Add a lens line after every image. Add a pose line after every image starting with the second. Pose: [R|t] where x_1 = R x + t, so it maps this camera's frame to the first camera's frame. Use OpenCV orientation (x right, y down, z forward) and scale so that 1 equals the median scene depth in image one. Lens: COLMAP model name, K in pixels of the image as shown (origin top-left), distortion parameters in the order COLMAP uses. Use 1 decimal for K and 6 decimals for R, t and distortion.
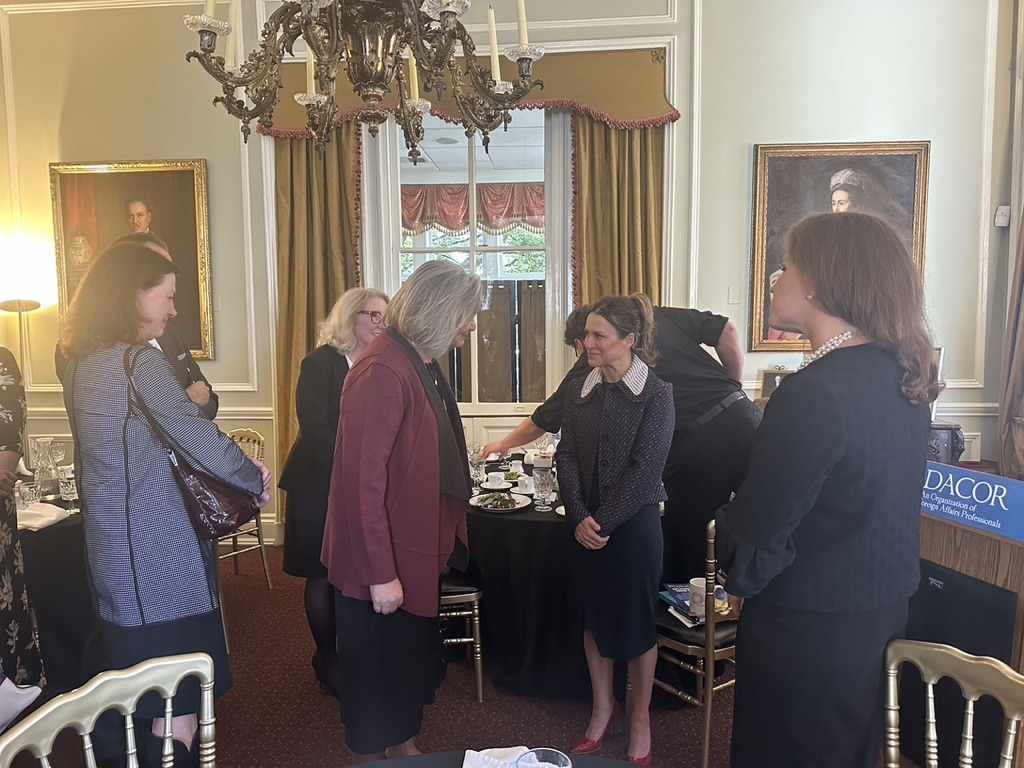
lens RADIAL K [[731.6, 0, 507.2], [0, 731.6, 381.5], [0, 0, 1]] dist [0.032587, -0.041720]
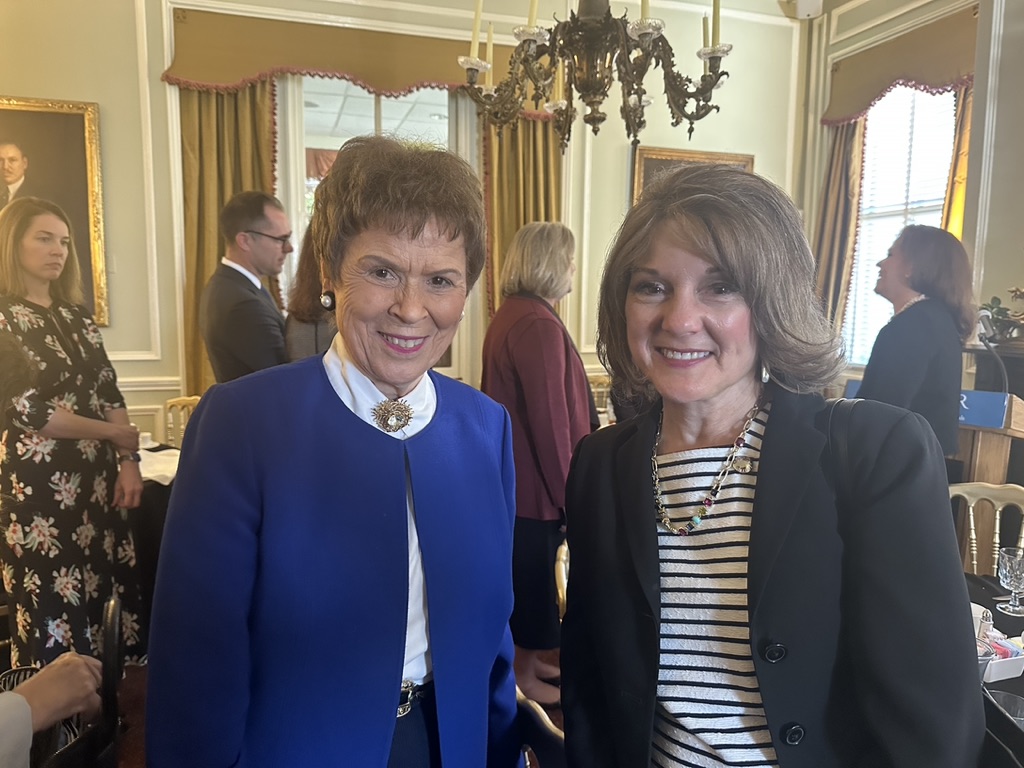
lens RADIAL K [[731.6, 0, 509.1], [0, 731.6, 389.7], [0, 0, 1]] dist [0.032587, -0.041720]
pose [[0.927731, -0.030666, 0.371988, -0.289147], [0.014142, 0.998791, 0.047070, 0.013597], [-0.372982, -0.038408, 0.927043, -0.039762]]
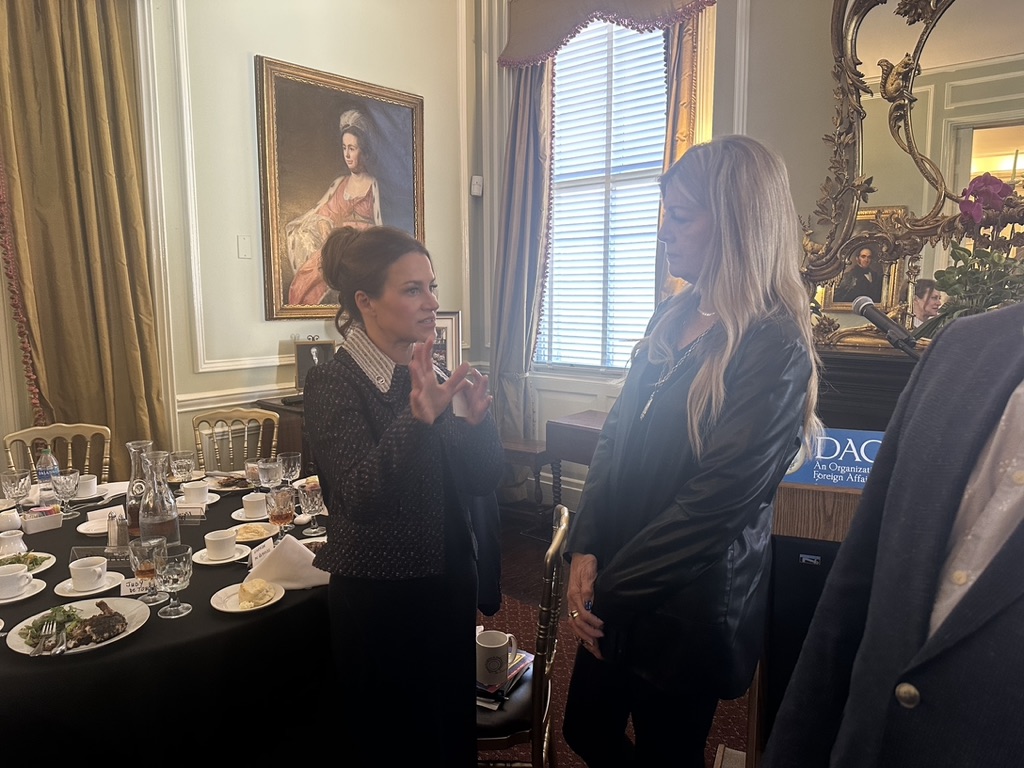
lens RADIAL K [[731.6, 0, 513.1], [0, 731.6, 382.9], [0, 0, 1]] dist [0.032587, -0.041720]
pose [[0.625607, -0.093015, 0.774574, -0.126353], [0.061800, 0.995655, 0.069648, -0.010779], [-0.777687, 0.004296, 0.628637, 0.281166]]
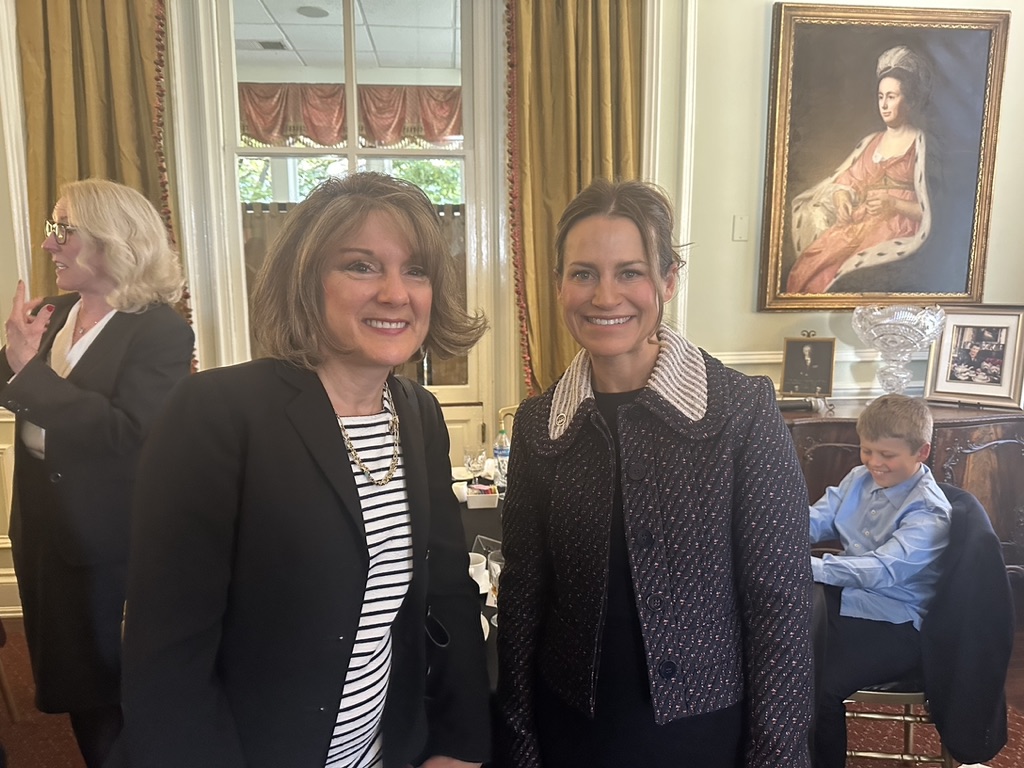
lens RADIAL K [[731.6, 0, 503.5], [0, 731.6, 381.4], [0, 0, 1]] dist [0.032587, -0.041720]
pose [[0.988483, -0.019517, 0.150065, -0.018017], [0.009509, 0.997700, 0.067119, -0.021576], [-0.151030, -0.064919, 0.986395, 0.331813]]
